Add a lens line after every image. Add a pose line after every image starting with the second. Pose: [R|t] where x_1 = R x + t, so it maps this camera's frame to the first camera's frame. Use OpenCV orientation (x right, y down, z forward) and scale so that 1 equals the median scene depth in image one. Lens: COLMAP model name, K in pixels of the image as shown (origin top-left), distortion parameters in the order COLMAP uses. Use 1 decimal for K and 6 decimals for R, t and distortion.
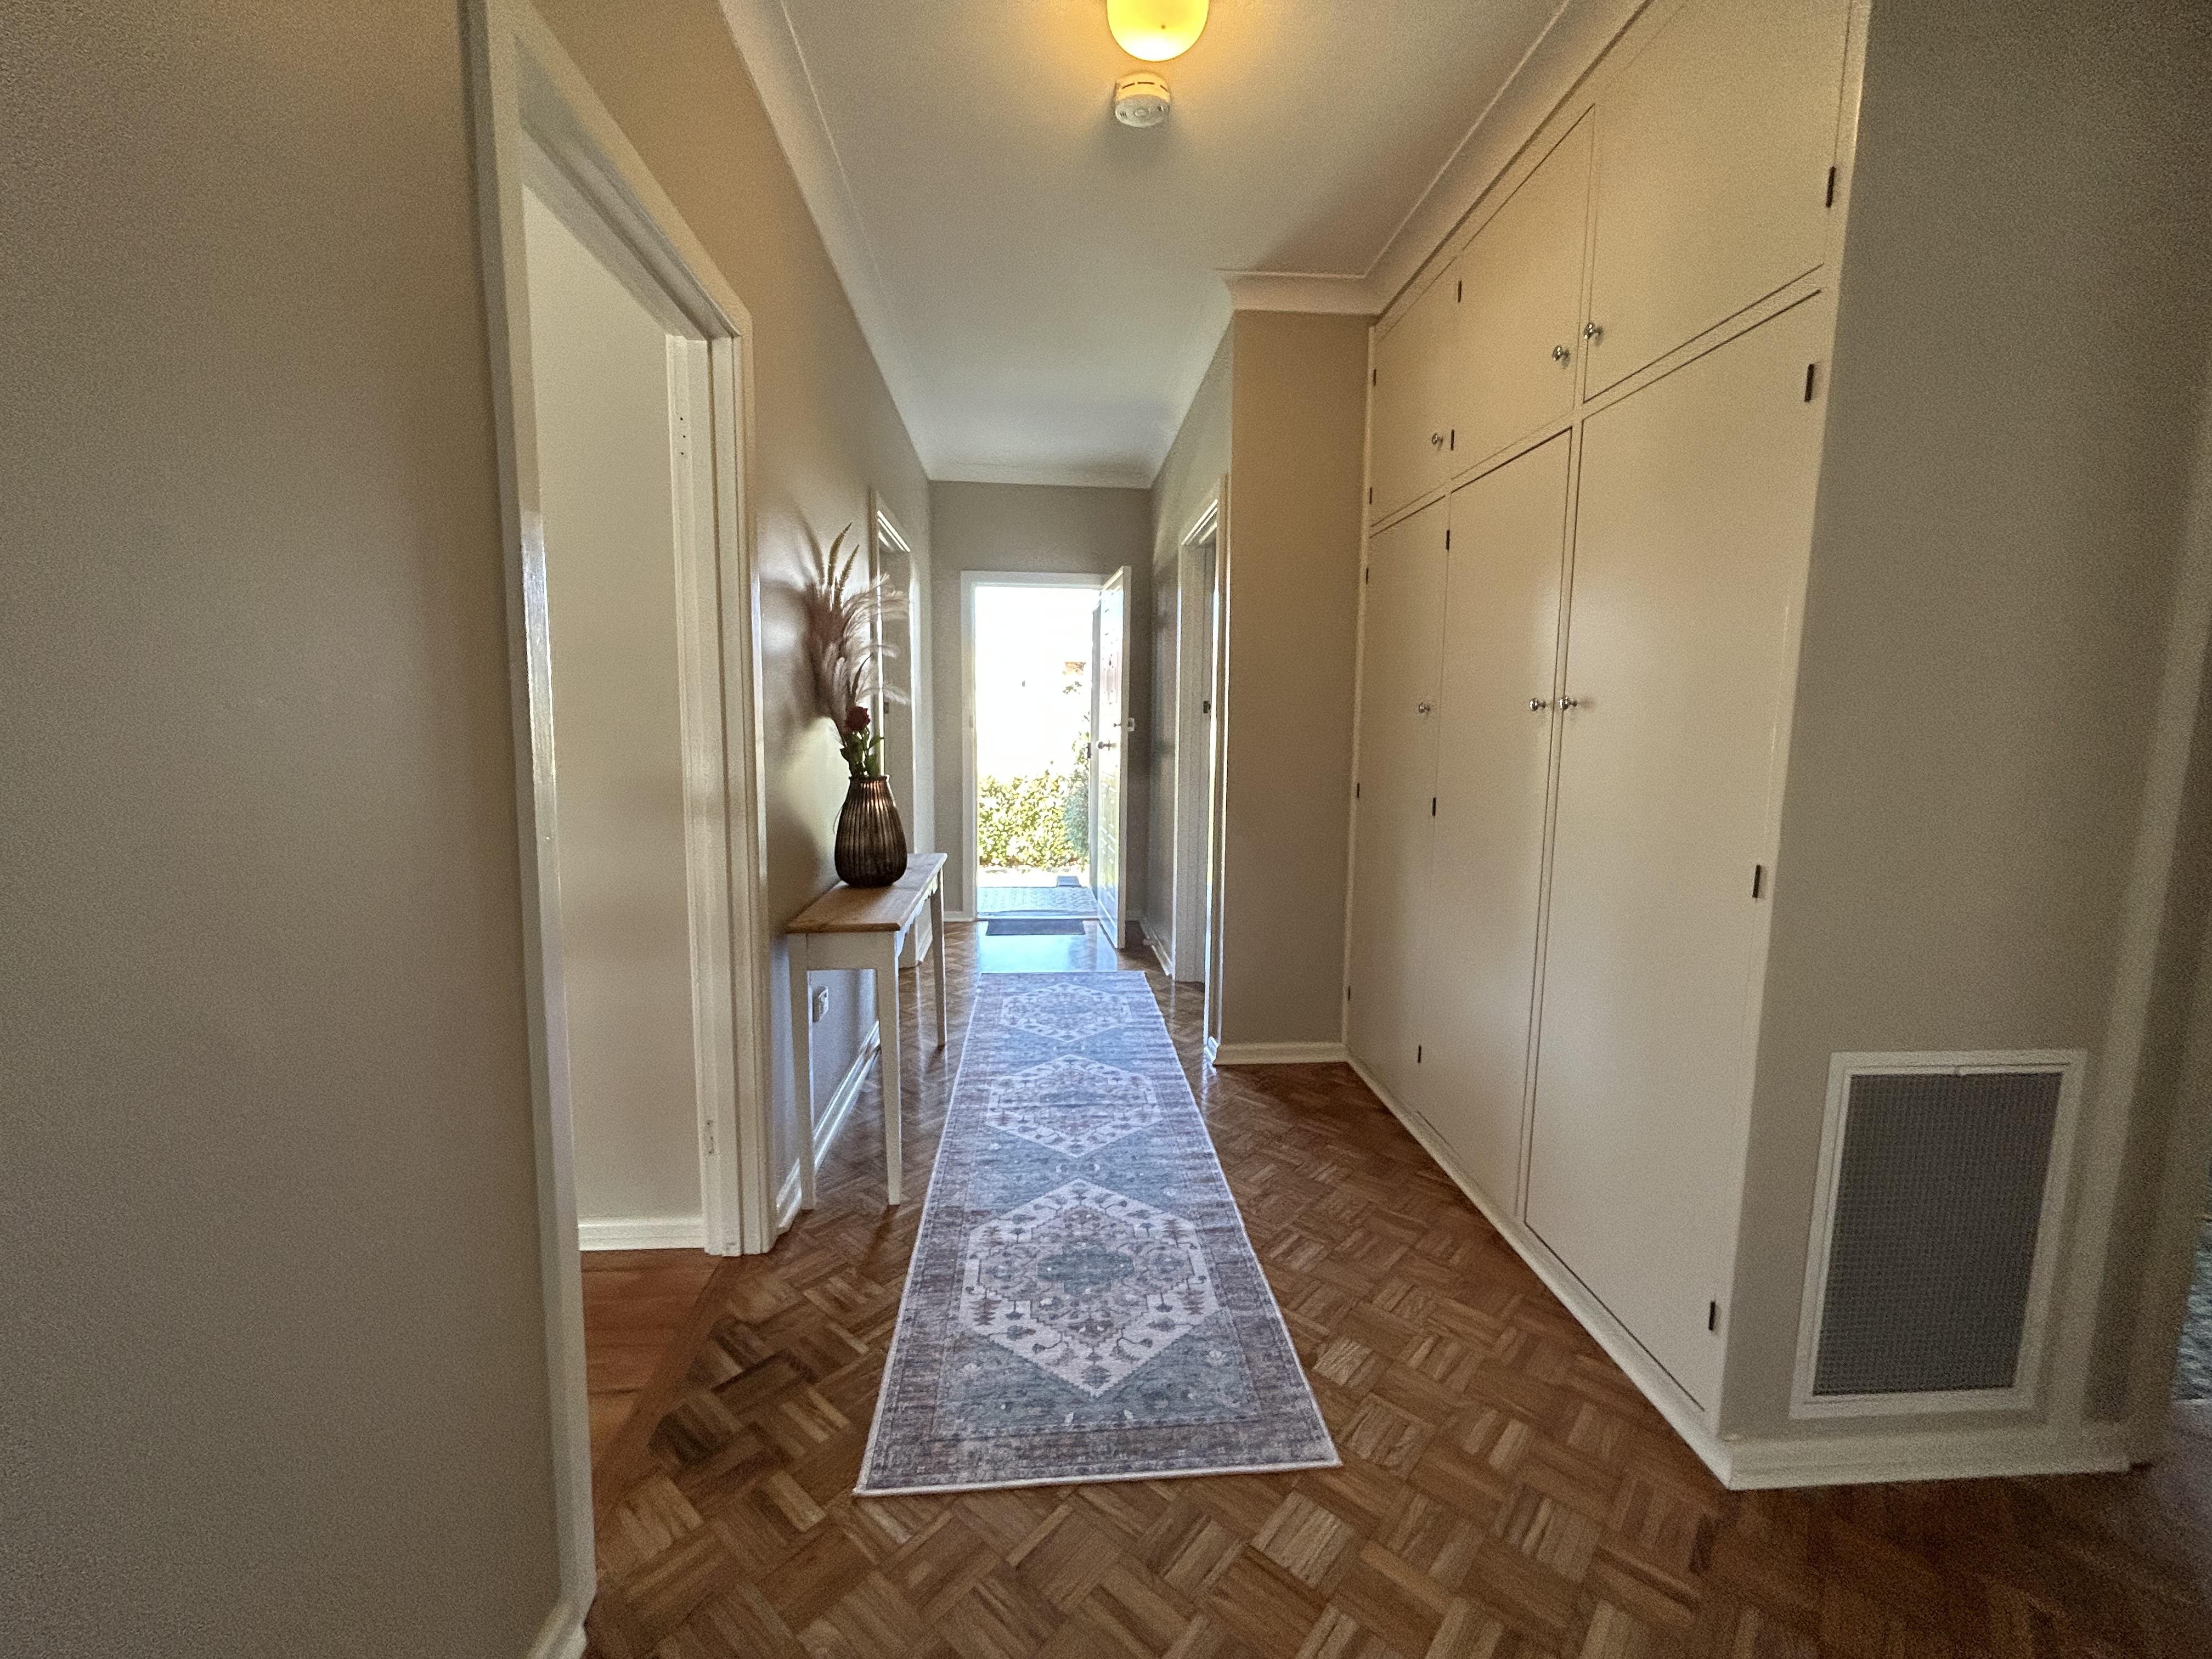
lens RADIAL K [[892.6, 0, 1101.5], [0, 892.6, 827.8], [0, 0, 1]] dist [-0.001485, -0.000108]
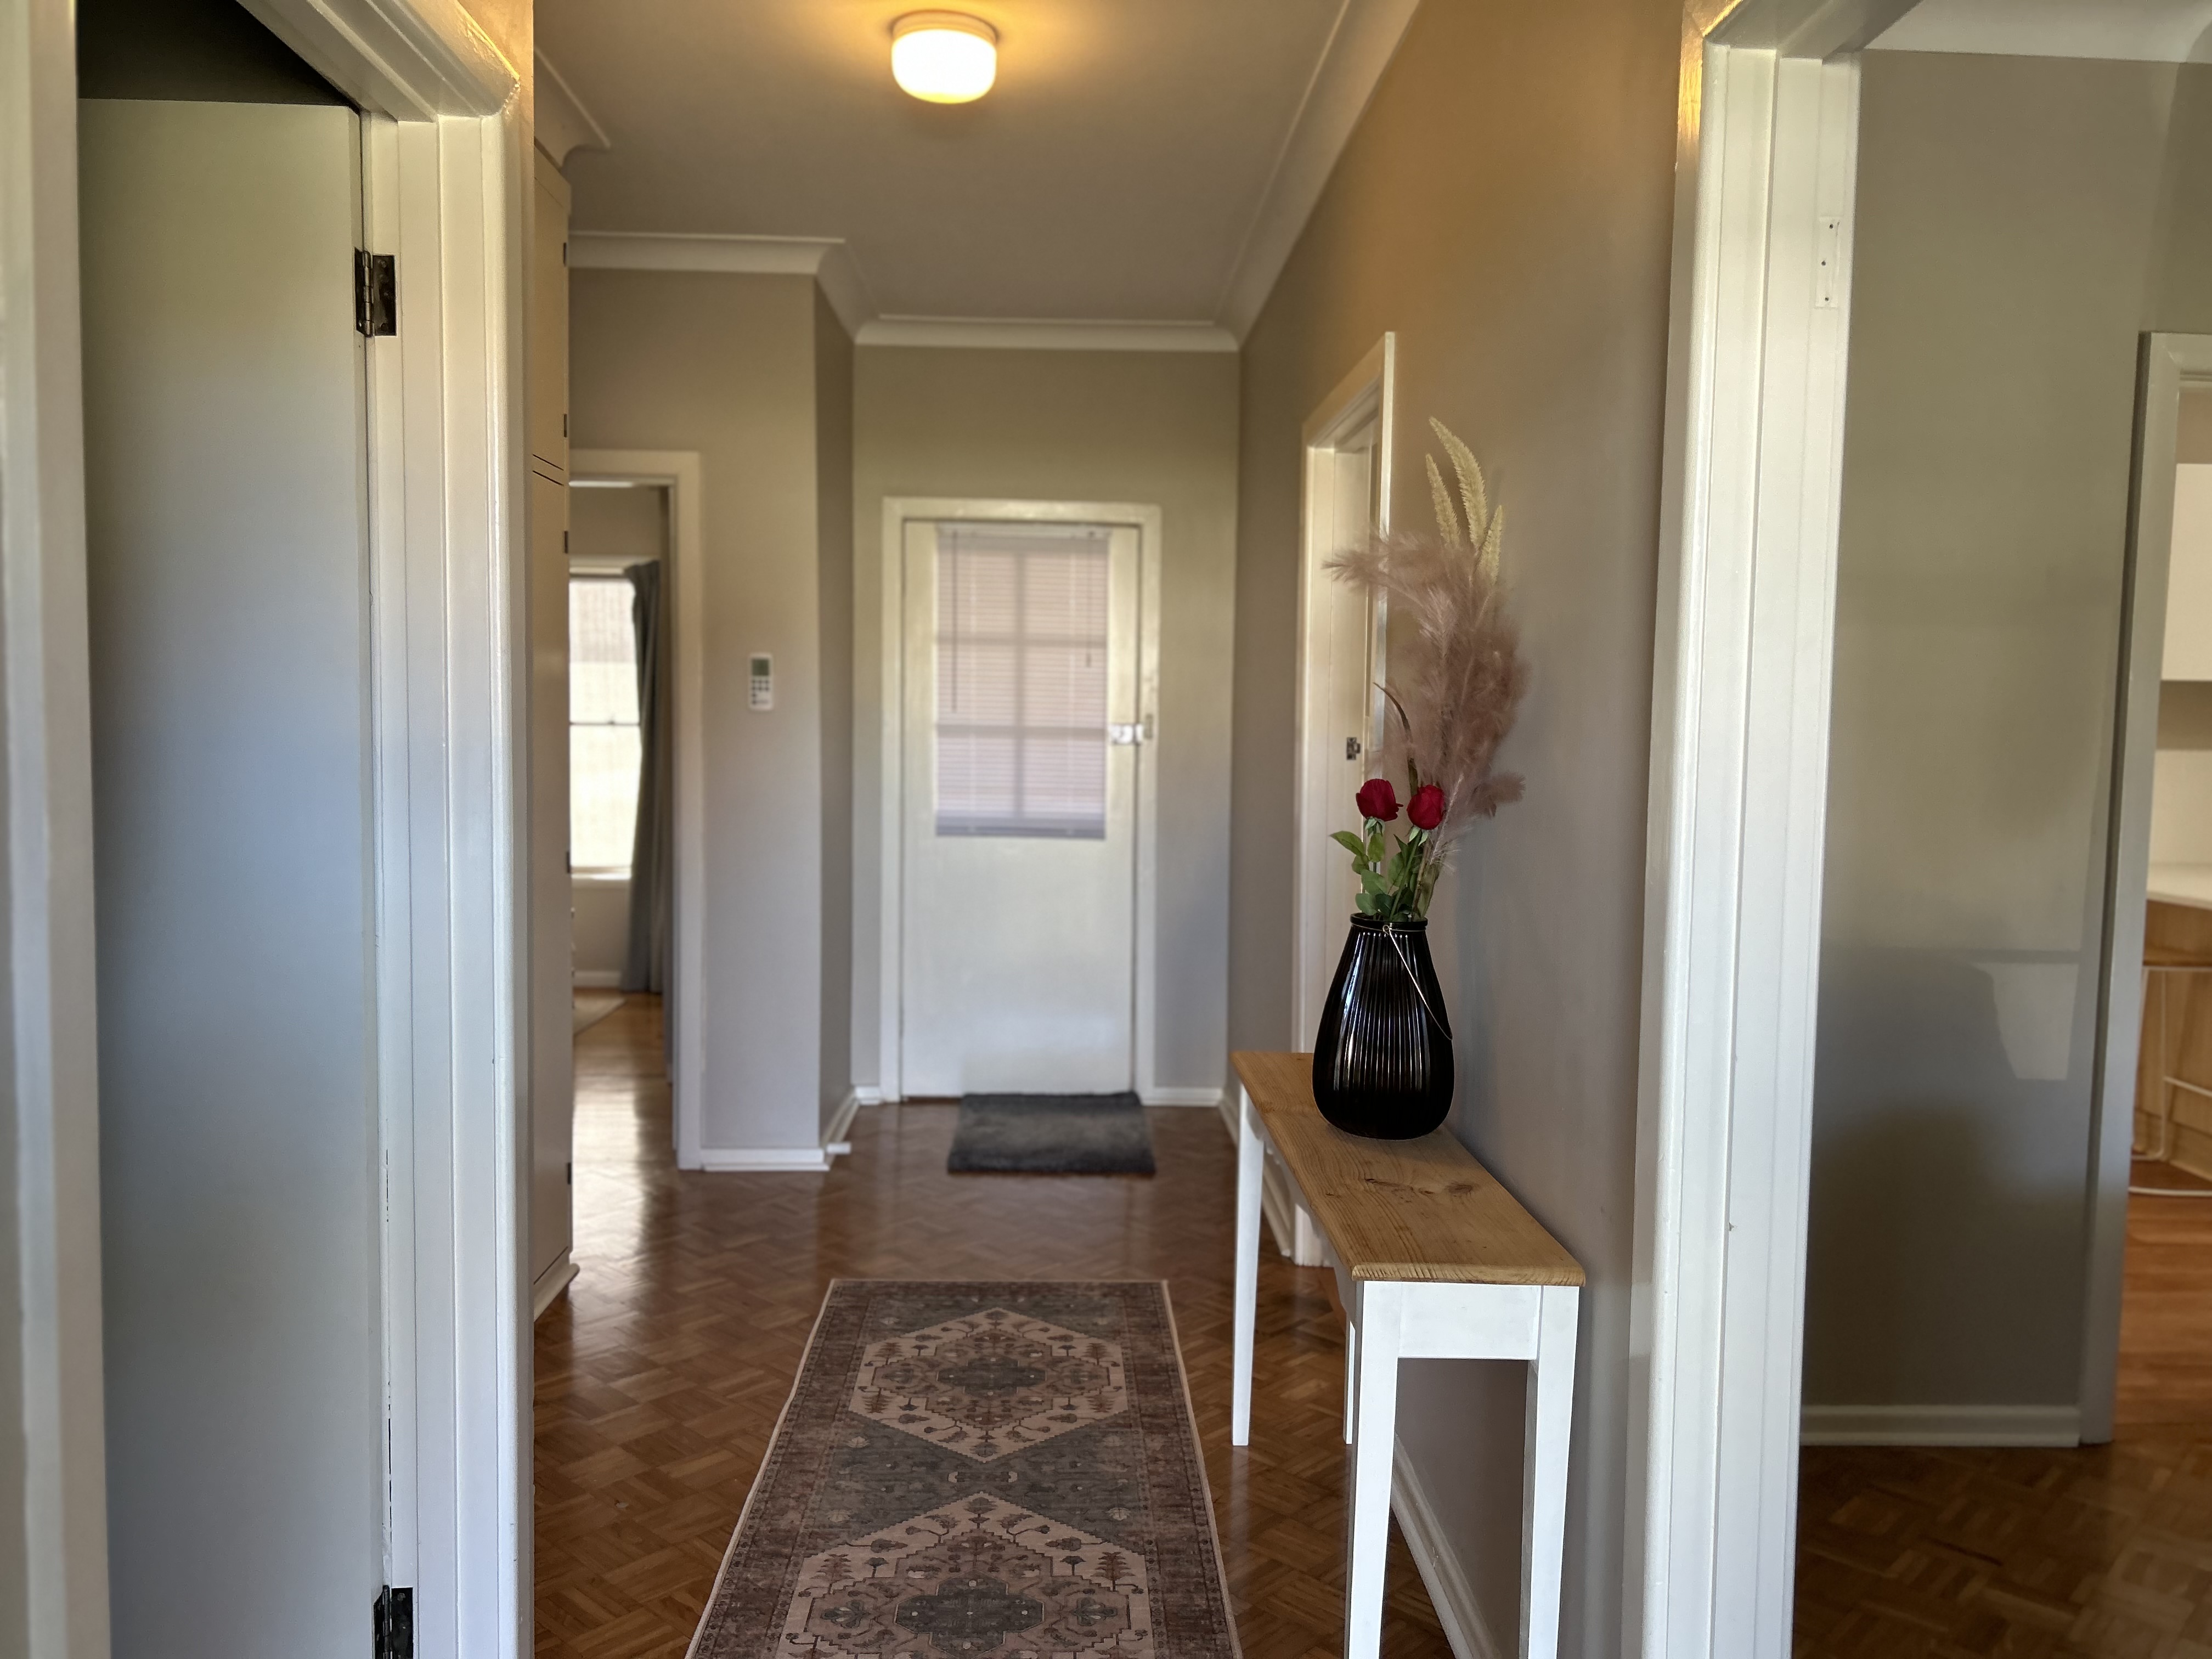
lens RADIAL K [[1653.2, 0, 1109.1], [0, 1653.2, 832.7], [0, 0, 1]] dist [0.051345, -0.050300]
pose [[-0.999206, -0.025997, 0.030176, -0.167449], [-0.019741, 0.981258, 0.191683, -0.361104], [-0.034594, 0.190935, -0.980993, 2.467427]]
